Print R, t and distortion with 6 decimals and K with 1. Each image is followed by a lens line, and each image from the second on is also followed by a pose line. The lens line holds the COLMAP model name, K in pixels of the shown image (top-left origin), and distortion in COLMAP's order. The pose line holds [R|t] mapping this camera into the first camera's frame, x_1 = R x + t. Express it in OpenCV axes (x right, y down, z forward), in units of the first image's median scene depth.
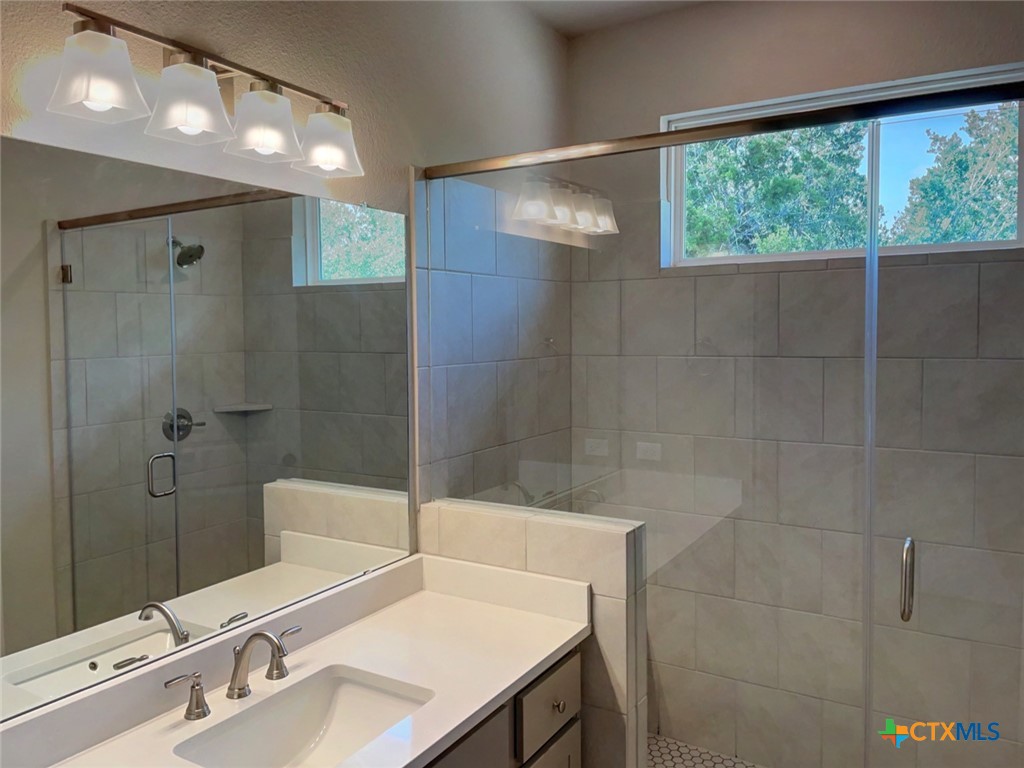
lens RADIAL K [[776.9, 0, 512.8], [0, 776.9, 378.7], [0, 0, 1]] dist [0.079438, -0.107296]
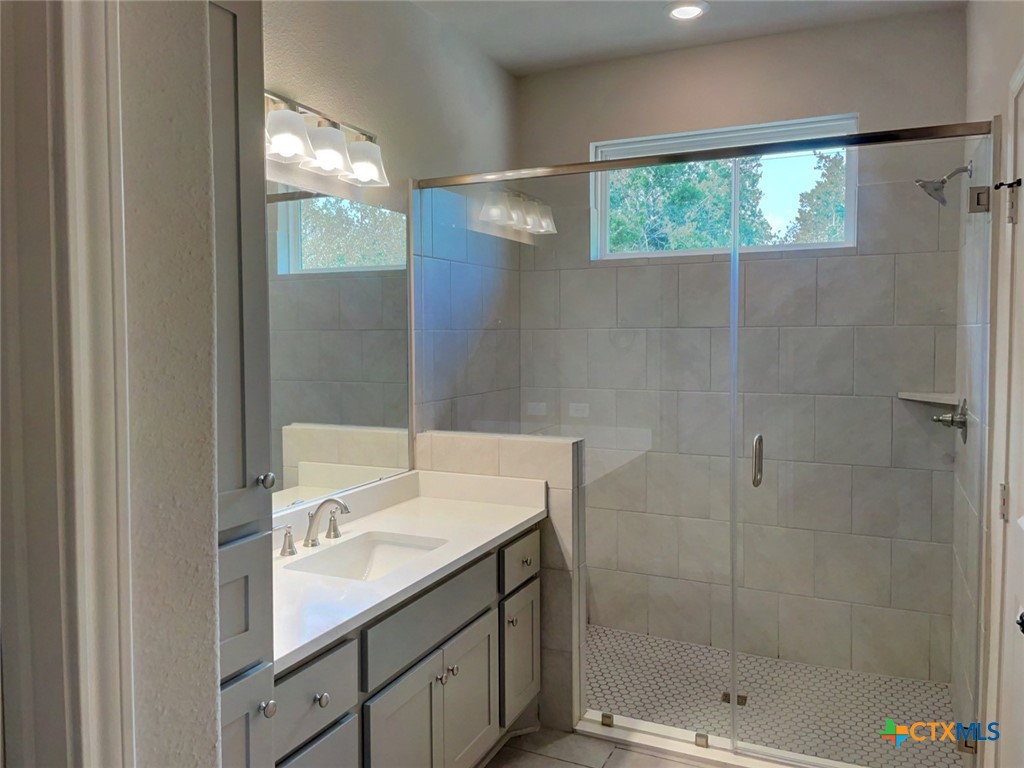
lens RADIAL K [[776.9, 0, 509.5], [0, 776.9, 382.1], [0, 0, 1]] dist [0.079438, -0.107296]
pose [[0.994621, -0.002571, 0.103546, -0.098330], [0.002621, 0.999997, -0.000349, 0.075532], [-0.103544, 0.000619, 0.994625, -0.339432]]
